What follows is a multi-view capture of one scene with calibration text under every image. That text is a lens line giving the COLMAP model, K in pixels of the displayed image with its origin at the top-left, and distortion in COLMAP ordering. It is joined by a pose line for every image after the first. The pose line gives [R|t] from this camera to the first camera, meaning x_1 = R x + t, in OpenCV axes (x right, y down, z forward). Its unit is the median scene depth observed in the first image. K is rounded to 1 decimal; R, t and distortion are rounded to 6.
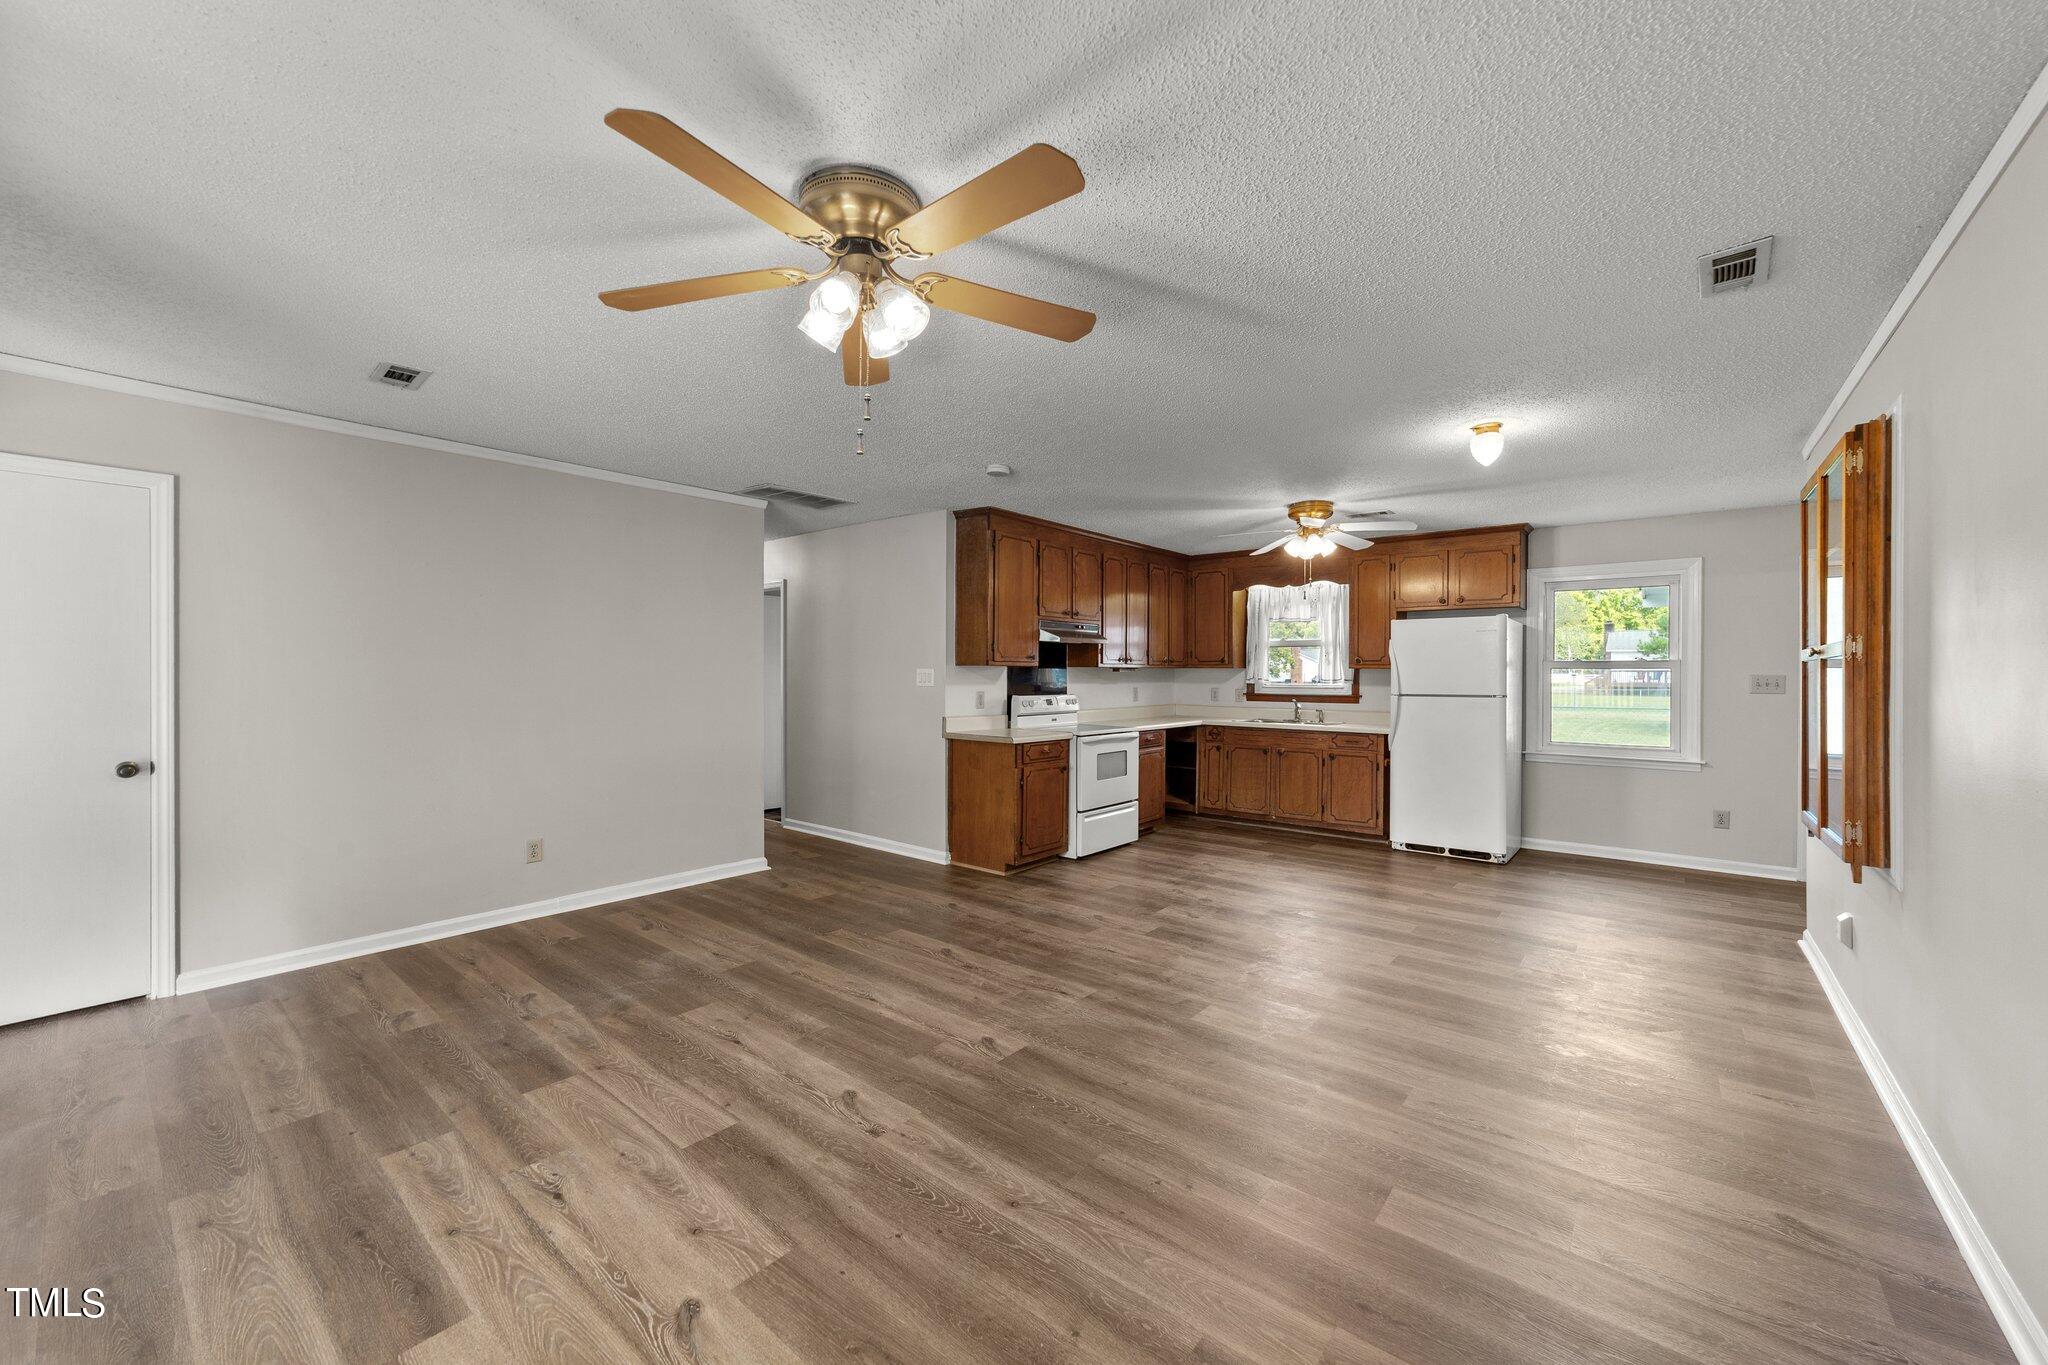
lens RADIAL K [[789.7, 0, 1024.0], [0, 789.7, 682.5], [0, 0, 1]] dist [-0.018235, 0.007871]
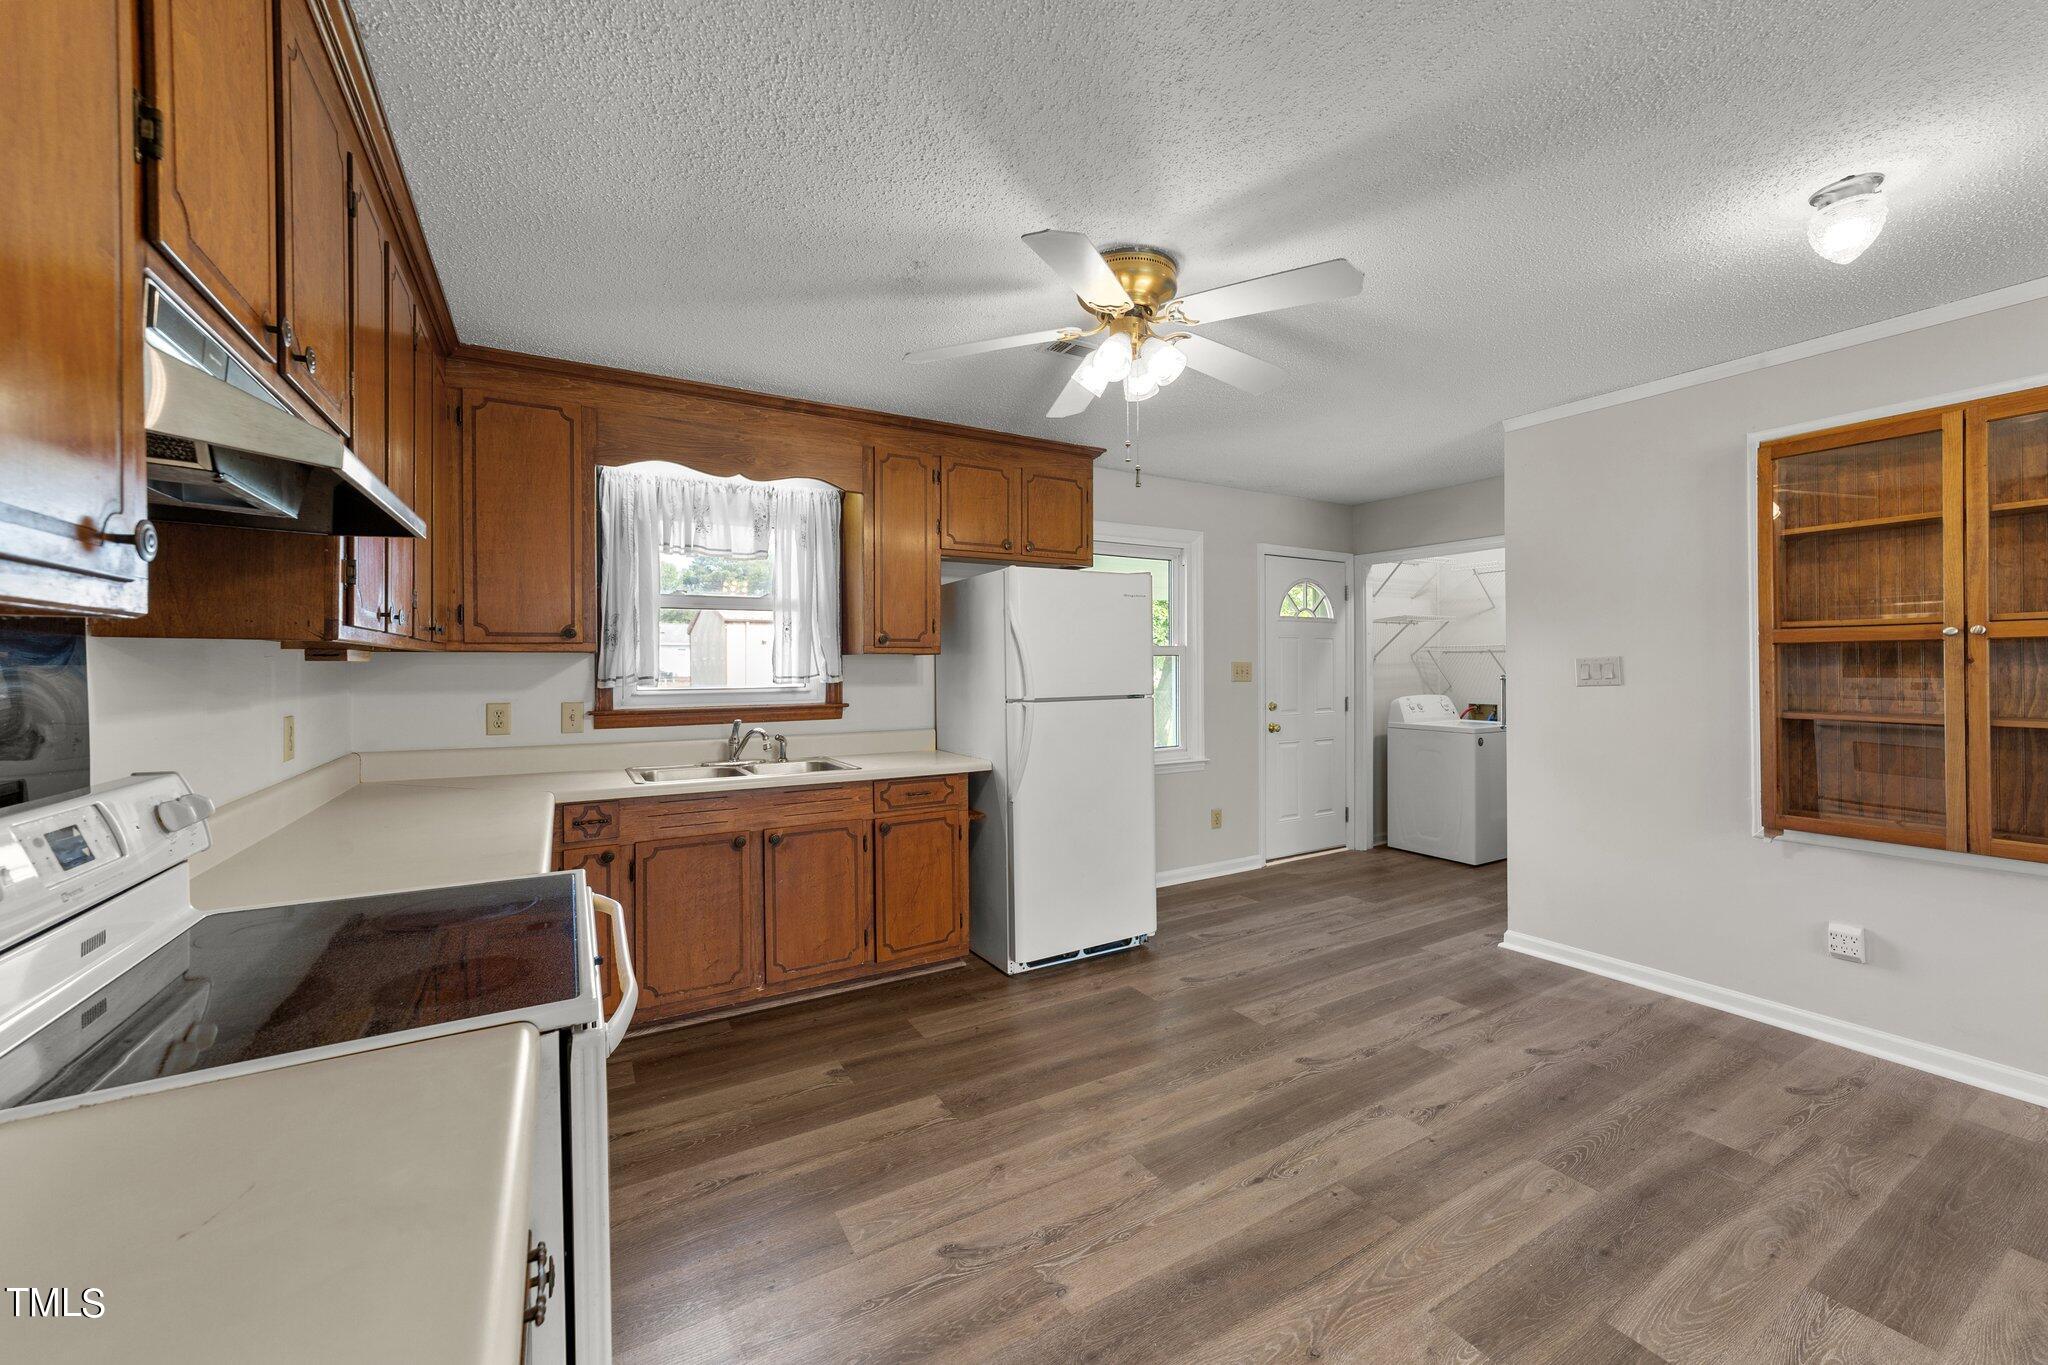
lens RADIAL K [[798.4, 0, 1037.6], [0, 798.4, 667.6], [0, 0, 1]] dist [-0.013987, 0.000199]
pose [[0.342319, -0.009257, 0.939538, -0.056967], [0.016355, 0.999859, 0.003892, -0.009849], [-0.939442, 0.014034, 0.342422, 0.799661]]
